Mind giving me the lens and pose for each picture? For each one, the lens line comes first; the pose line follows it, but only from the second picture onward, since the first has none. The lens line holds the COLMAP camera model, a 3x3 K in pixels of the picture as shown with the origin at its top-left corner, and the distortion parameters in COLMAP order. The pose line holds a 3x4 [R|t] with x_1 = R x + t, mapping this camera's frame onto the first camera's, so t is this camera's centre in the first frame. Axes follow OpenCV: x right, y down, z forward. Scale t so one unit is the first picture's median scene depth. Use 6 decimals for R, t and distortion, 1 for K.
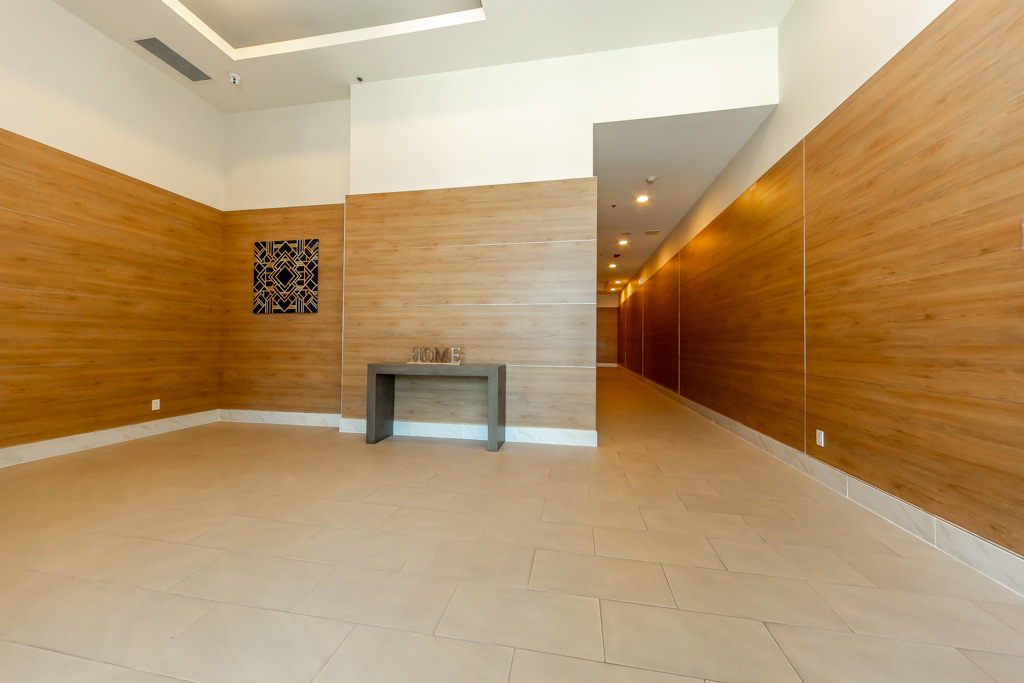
lens RADIAL K [[353.1, 0, 510.9], [0, 353.1, 344.2], [0, 0, 1]] dist [0.000996, 0.000017]
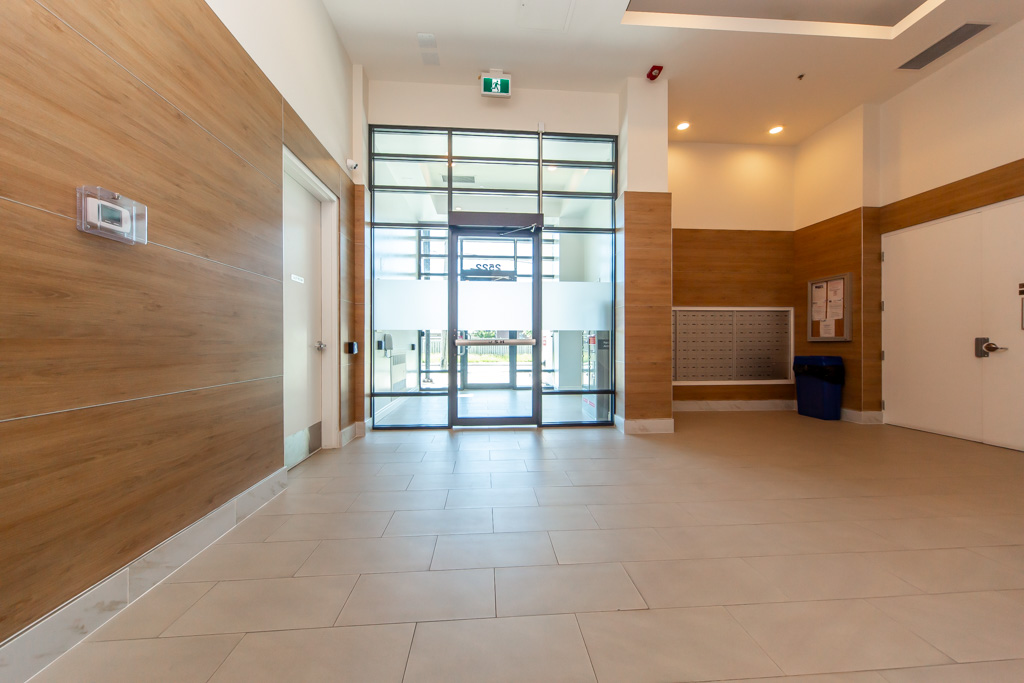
lens RADIAL K [[353.1, 0, 510.9], [0, 353.1, 344.2], [0, 0, 1]] dist [0.000996, 0.000017]
pose [[-0.966693, -0.001507, -0.255935, 0.575528], [-0.002368, 0.999993, 0.003054, 0.006629], [0.255929, 0.003558, -0.966689, 1.976435]]
